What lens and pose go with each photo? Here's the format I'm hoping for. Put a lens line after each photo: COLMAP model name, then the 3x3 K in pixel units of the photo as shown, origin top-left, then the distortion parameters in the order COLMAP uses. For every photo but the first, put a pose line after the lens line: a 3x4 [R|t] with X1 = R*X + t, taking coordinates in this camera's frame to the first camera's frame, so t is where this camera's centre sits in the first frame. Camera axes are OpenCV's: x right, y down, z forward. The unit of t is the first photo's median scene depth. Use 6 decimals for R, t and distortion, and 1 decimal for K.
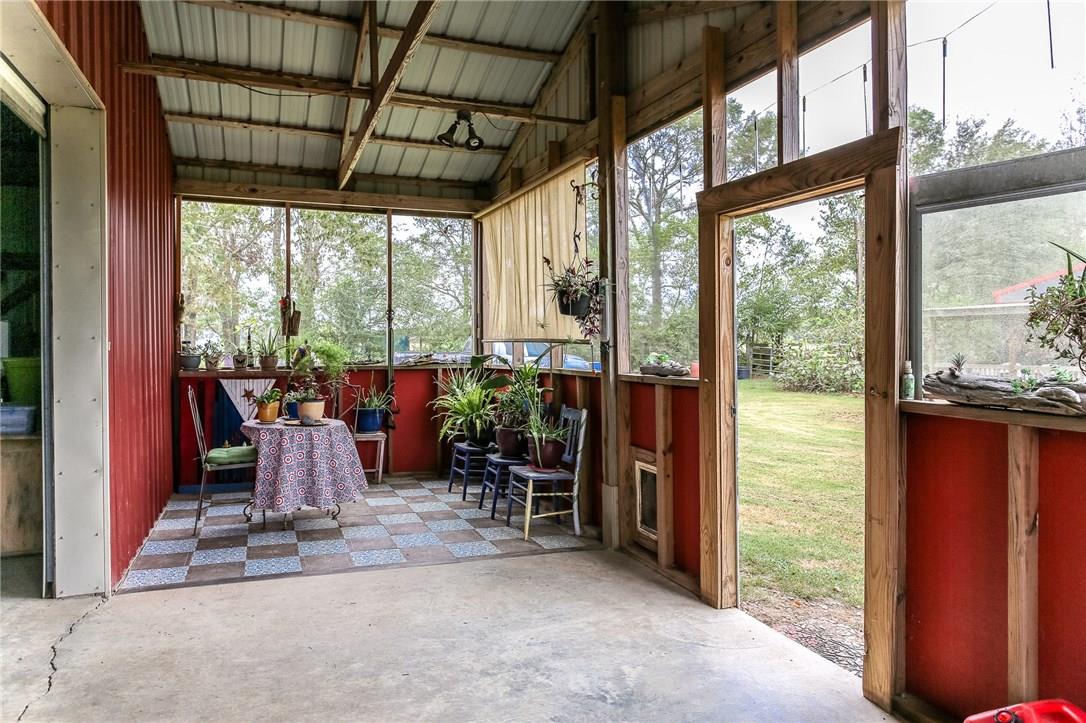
lens RADIAL K [[701.0, 0, 542.0], [0, 701.0, 351.7], [0, 0, 1]] dist [-0.002158, -0.000204]
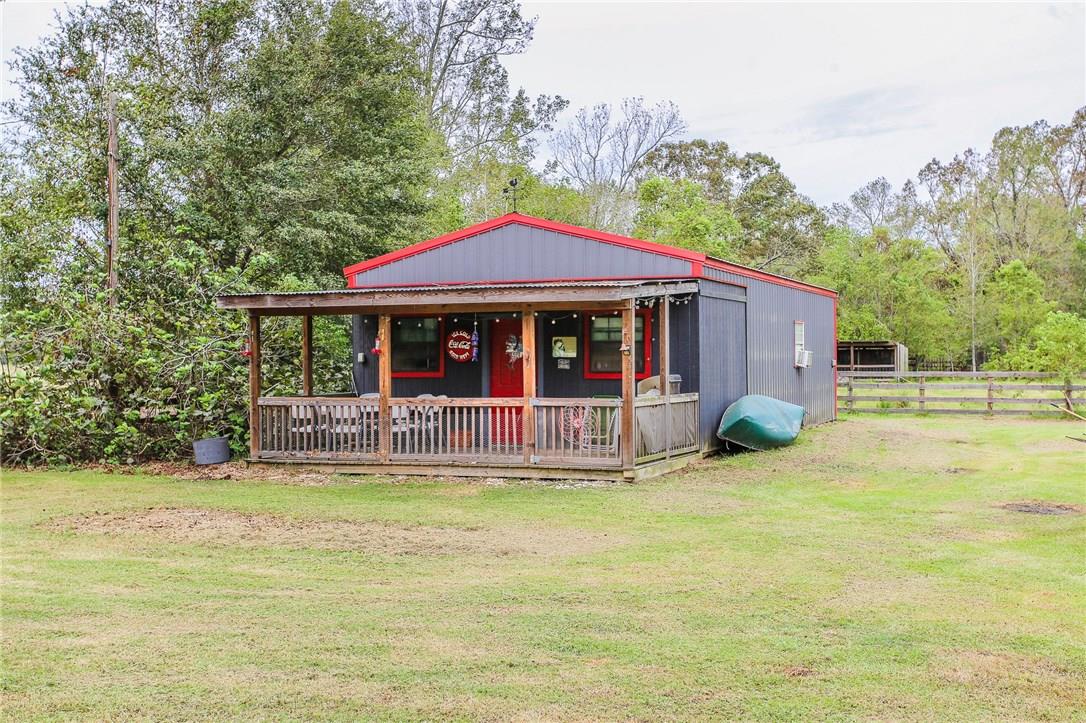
lens RADIAL K [[1237.9, 0, 543.0], [0, 1237.9, 358.3], [0, 0, 1]] dist [-0.006570, 0.000000]
pose [[0.712423, -0.001651, 0.701749, 0.086169], [0.014440, 0.999820, -0.012307, 0.001889], [-0.701602, 0.018901, 0.712318, 0.251600]]
